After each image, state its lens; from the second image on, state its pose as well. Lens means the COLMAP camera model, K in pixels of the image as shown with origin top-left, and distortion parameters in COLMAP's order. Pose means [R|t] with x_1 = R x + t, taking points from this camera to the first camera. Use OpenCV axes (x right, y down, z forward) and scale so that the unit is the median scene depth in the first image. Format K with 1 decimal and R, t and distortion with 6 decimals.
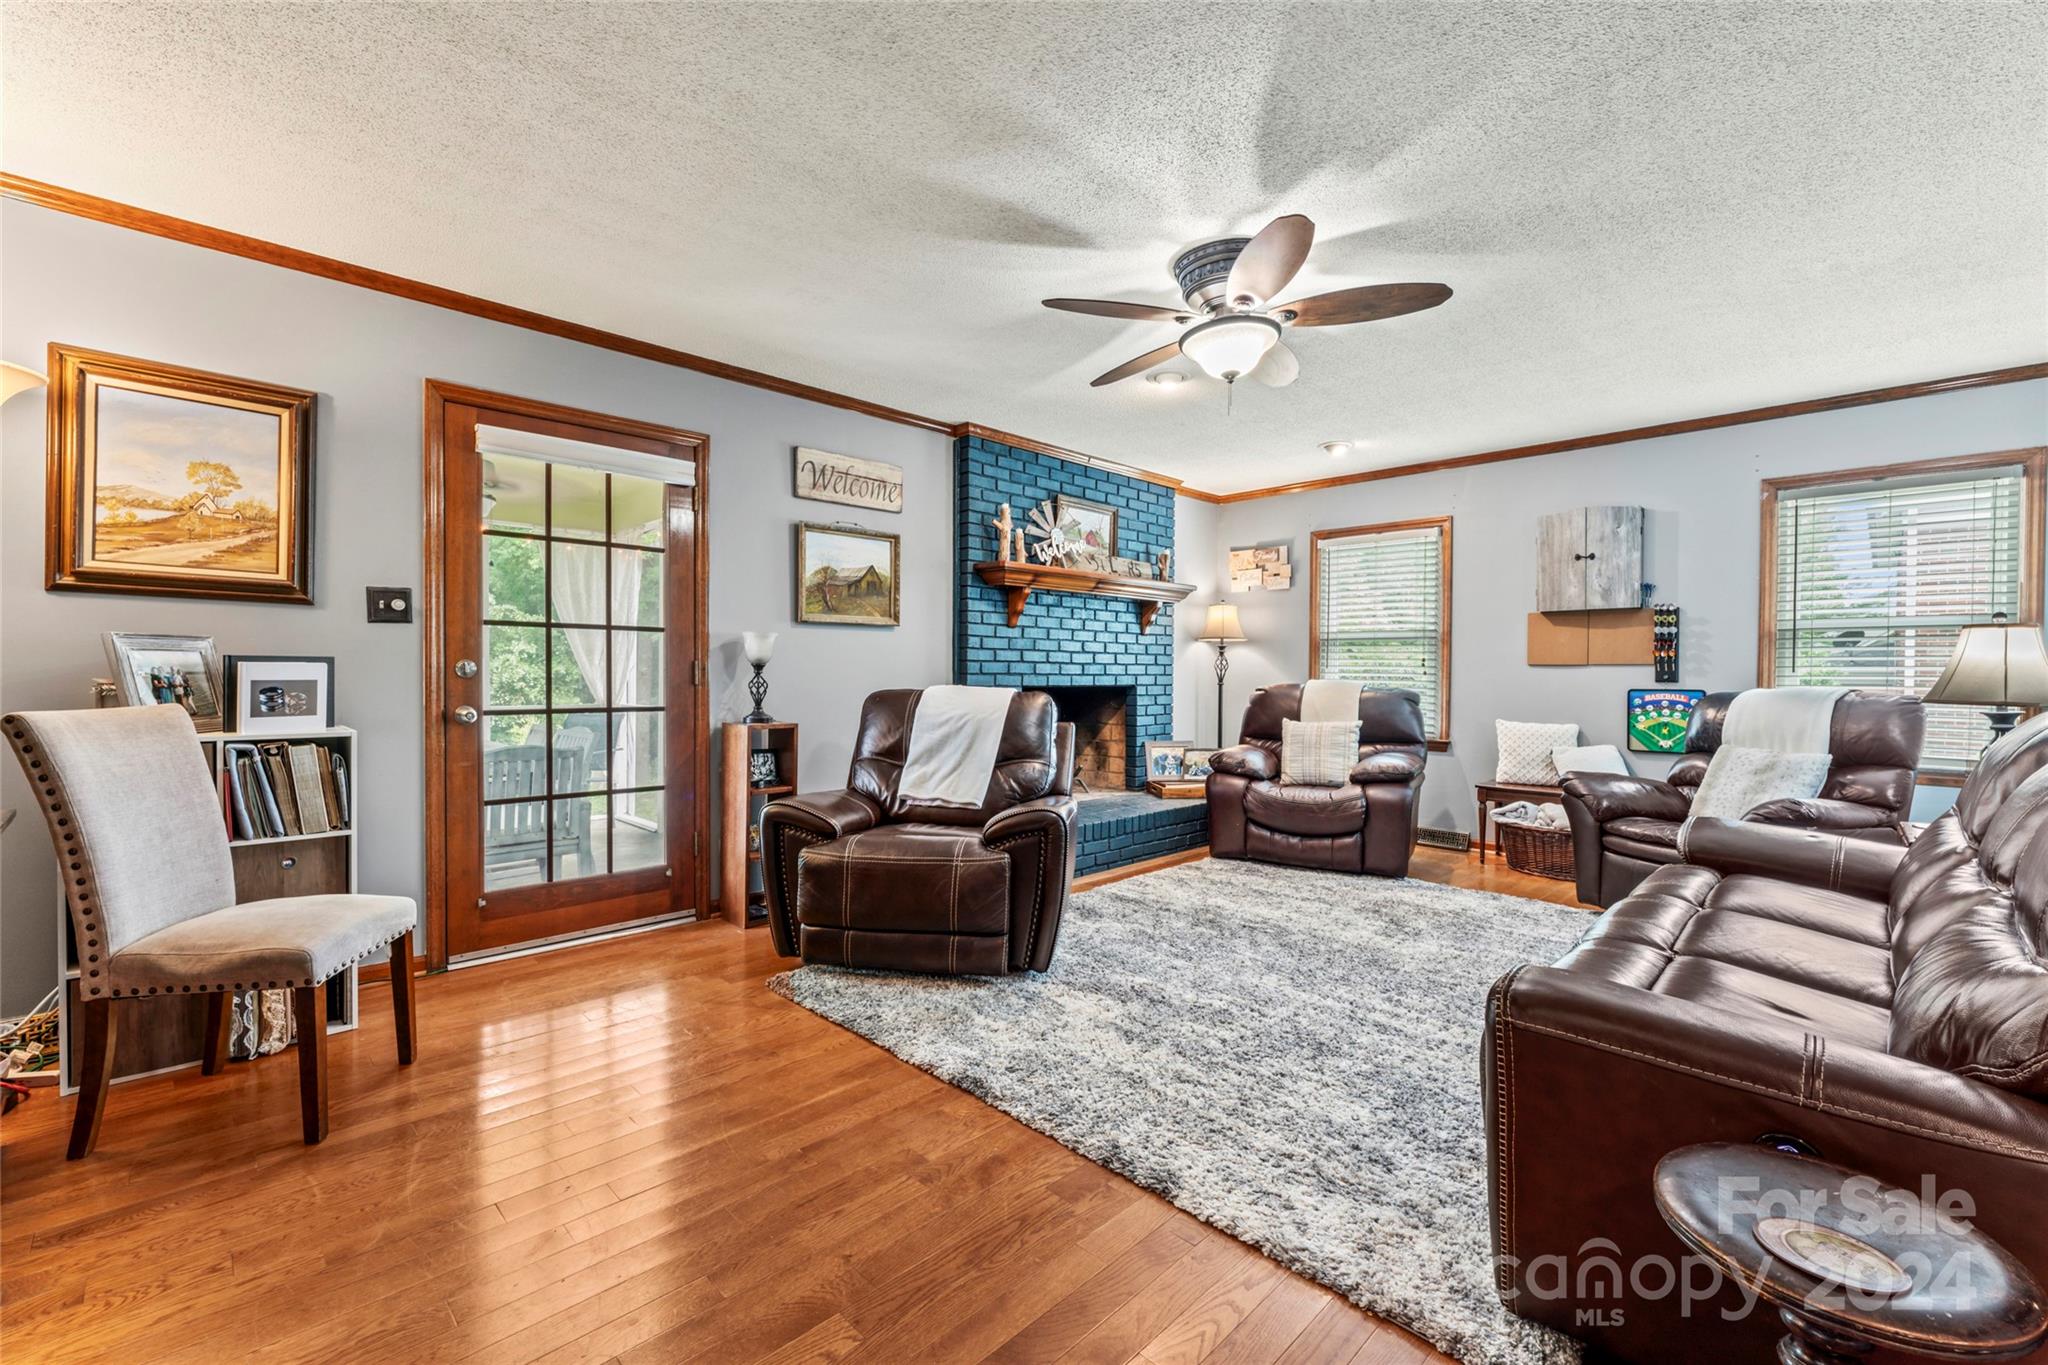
lens RADIAL K [[866.4, 0, 1020.9], [0, 866.4, 676.9], [0, 0, 1]] dist [-0.002255, -0.000870]
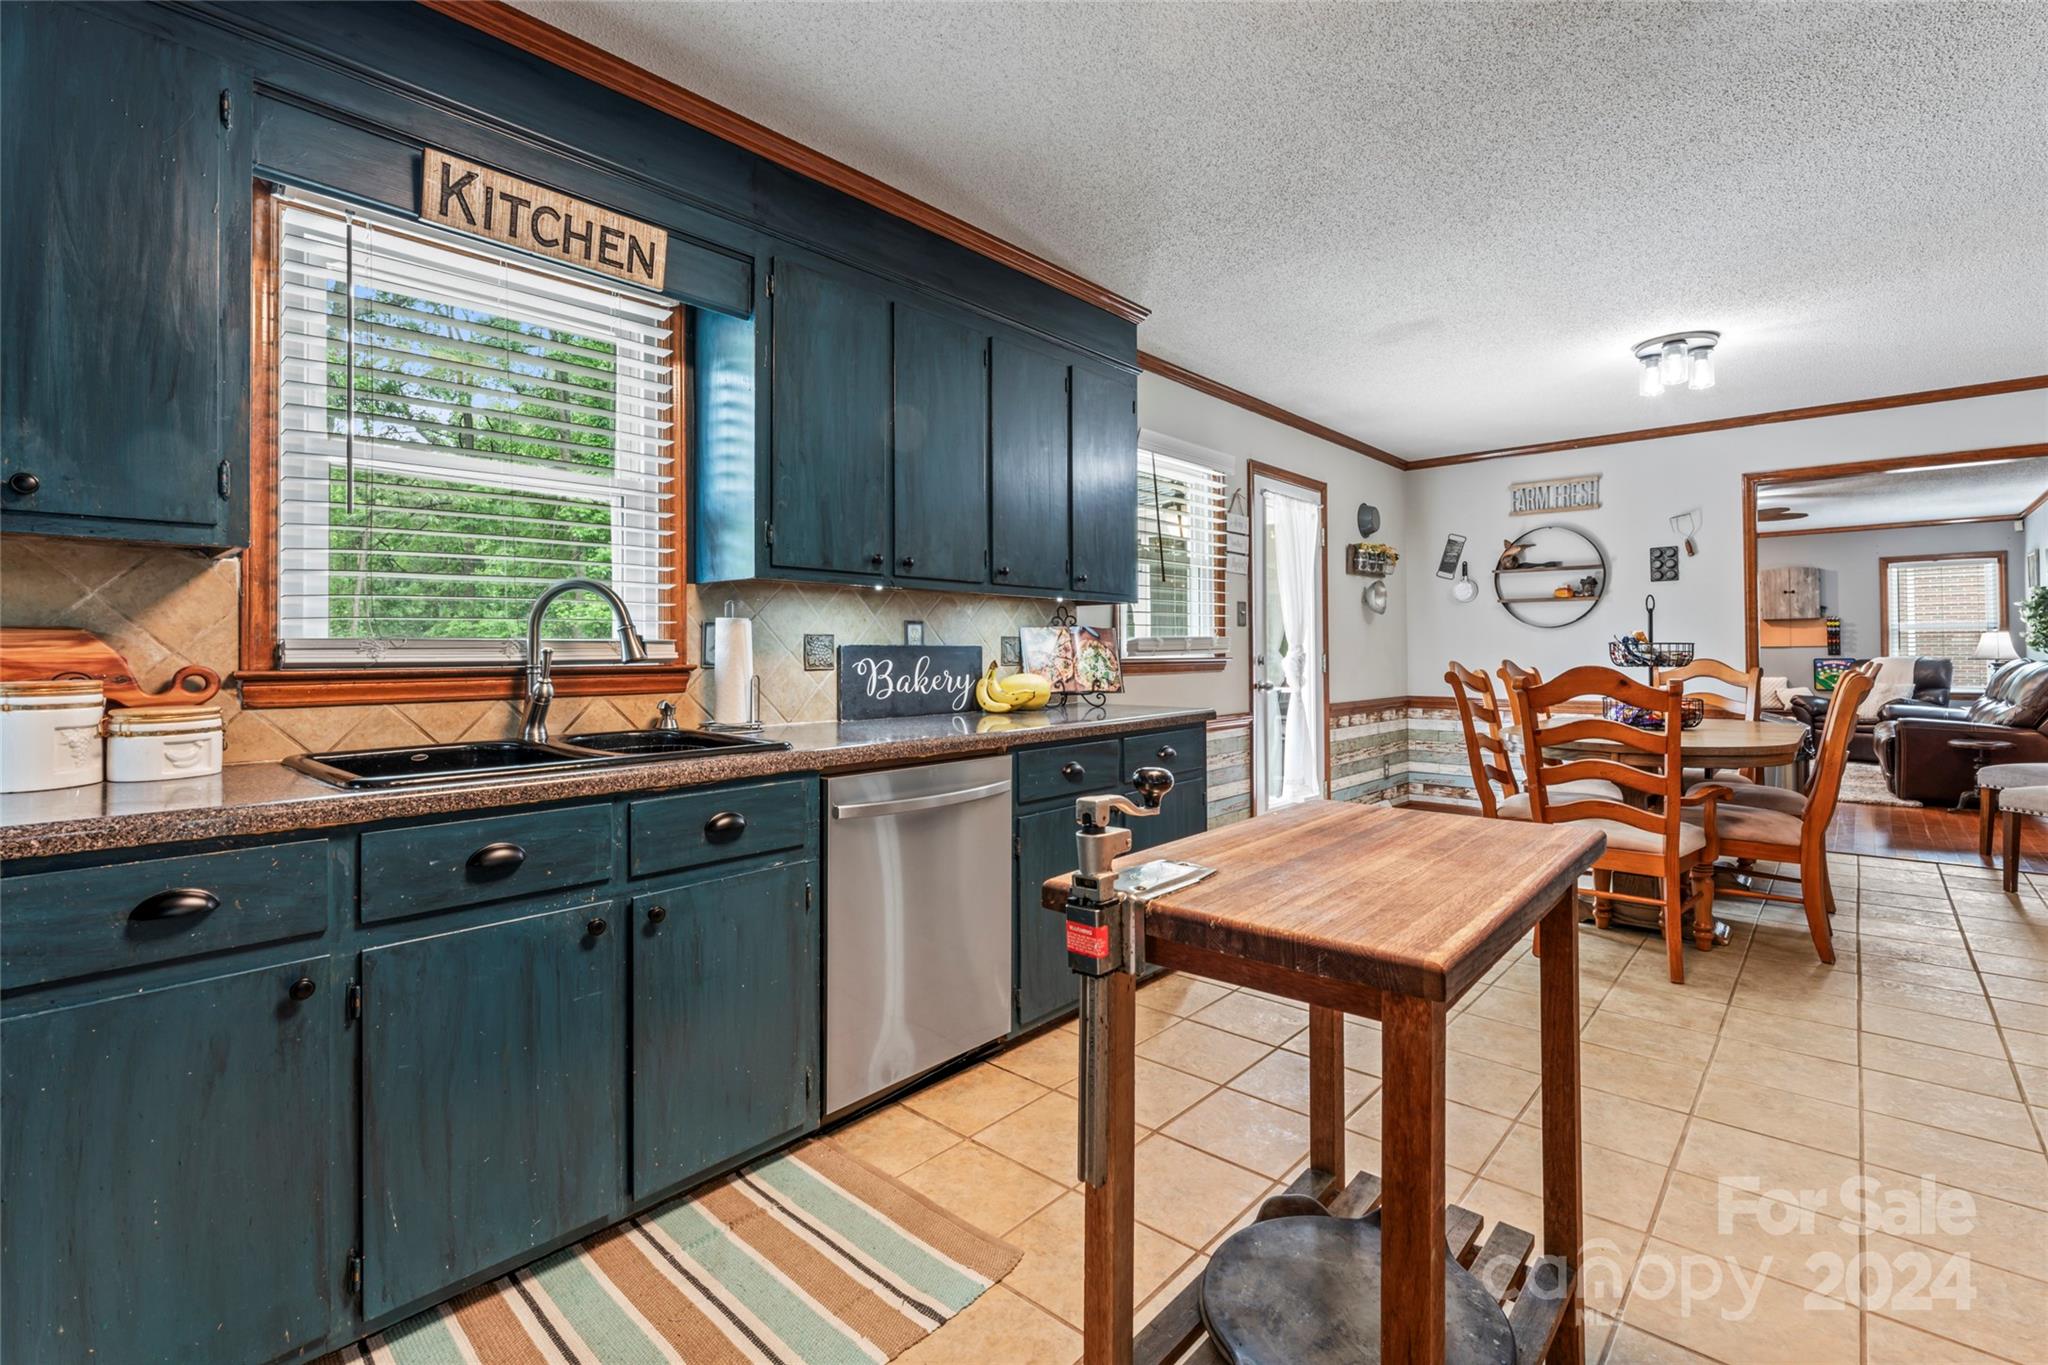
lens RADIAL K [[916.1, 0, 1040.6], [0, 916.1, 637.9], [0, 0, 1]] dist [-0.002368, -0.000471]
pose [[0.998350, -0.009769, 0.056585, -1.241052], [0.011416, 0.999518, -0.028864, 0.007155], [-0.056276, 0.029462, 0.997980, -1.042558]]
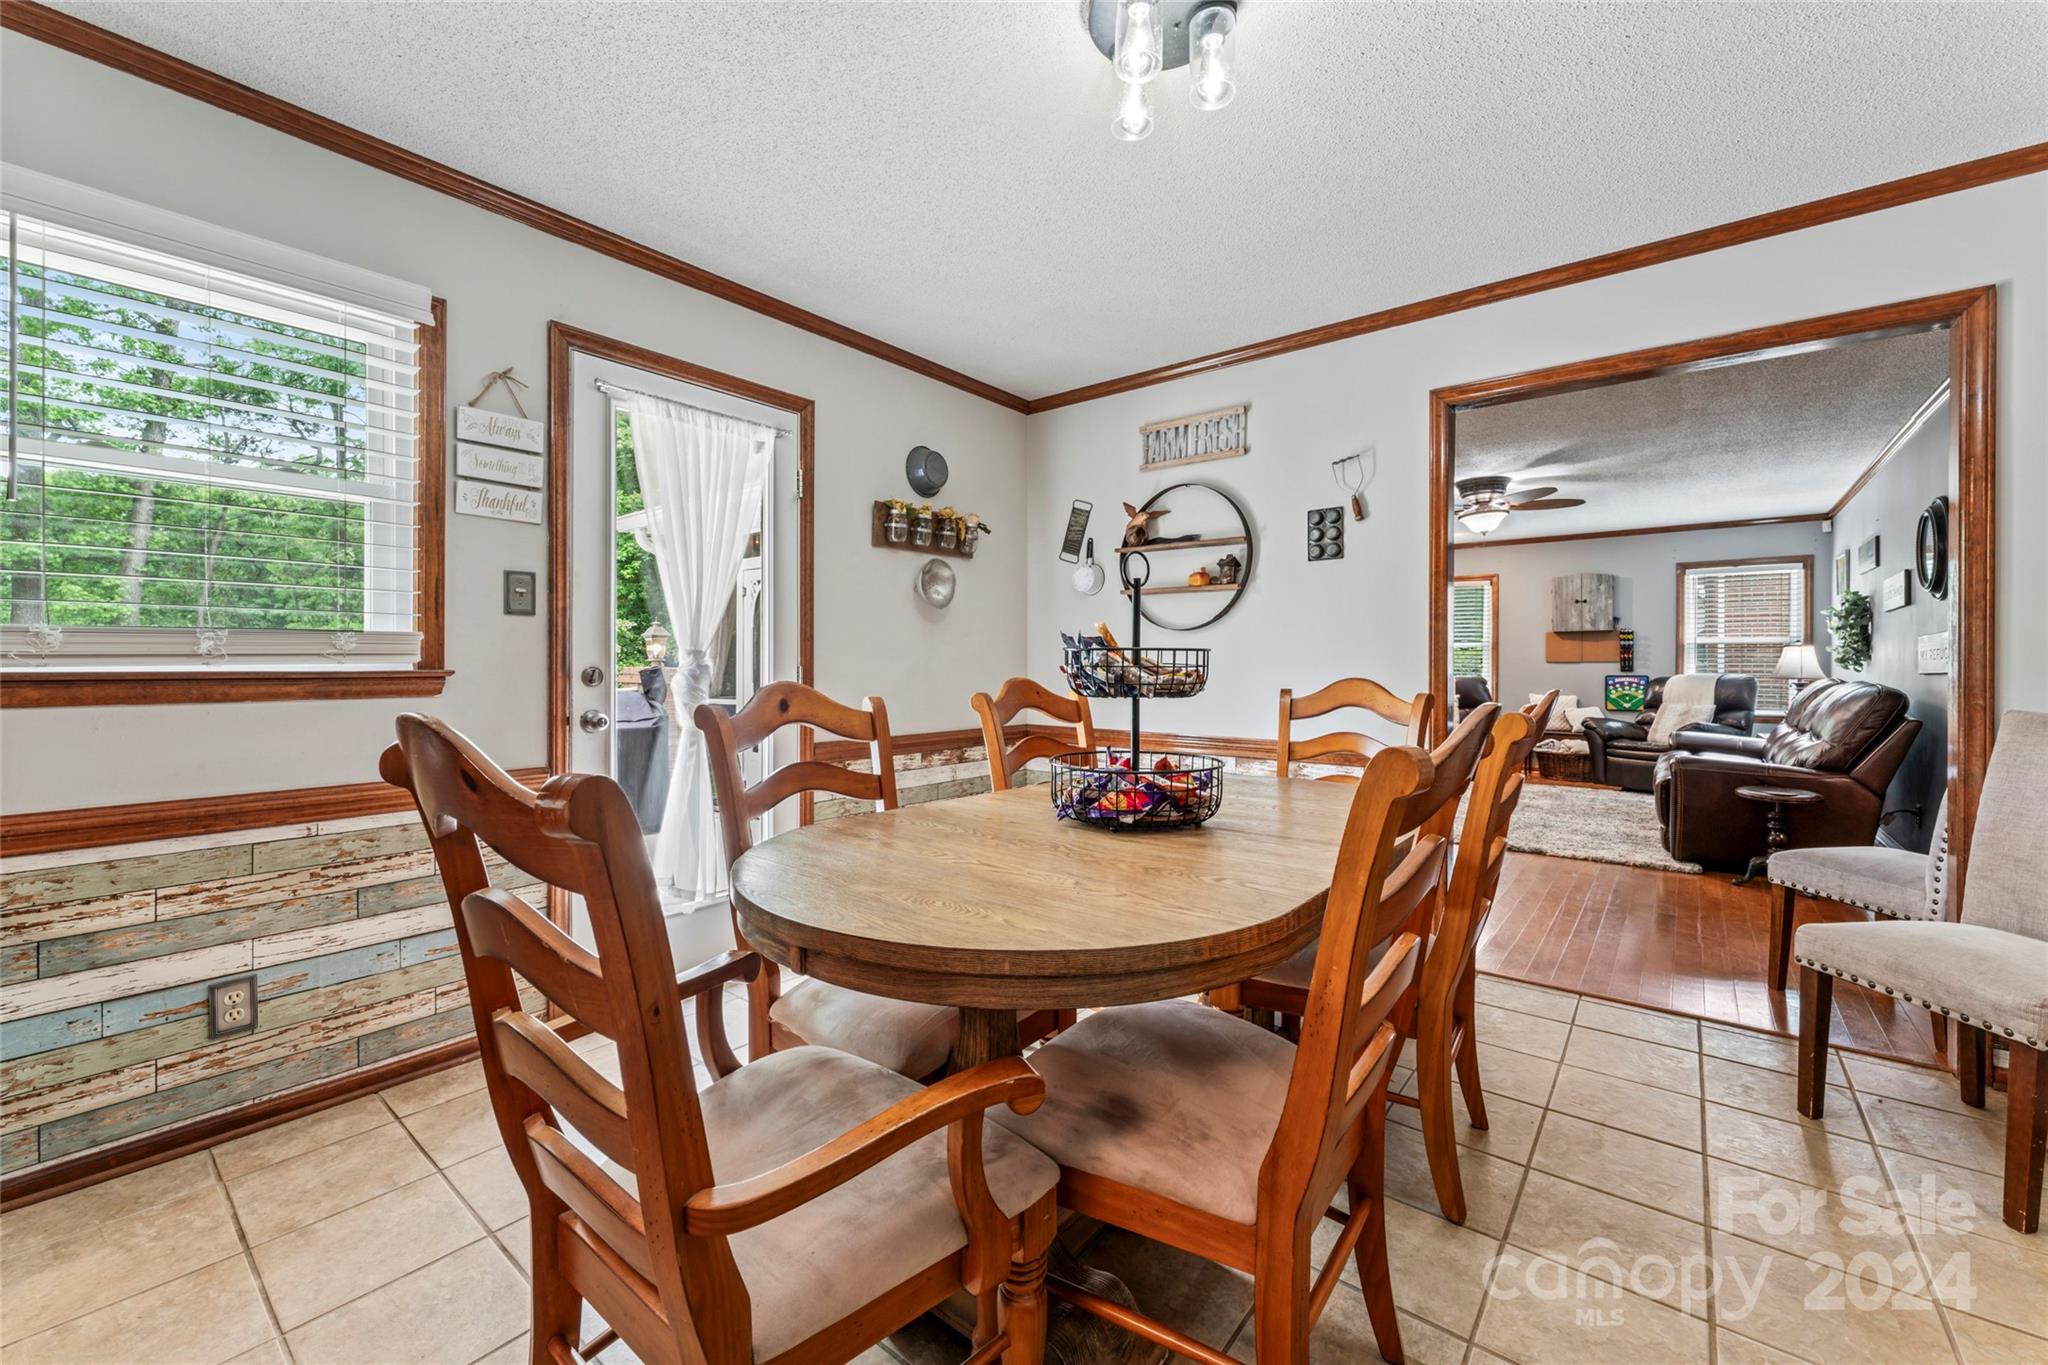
lens RADIAL K [[831.4, 0, 1008.9], [0, 831.4, 667.1], [0, 0, 1]] dist [-0.002472, -0.001428]
pose [[0.994691, -0.004257, 0.102815, -0.732192], [0.005209, 0.999946, -0.008998, 0.005912], [-0.102771, 0.009486, 0.994660, -0.607530]]
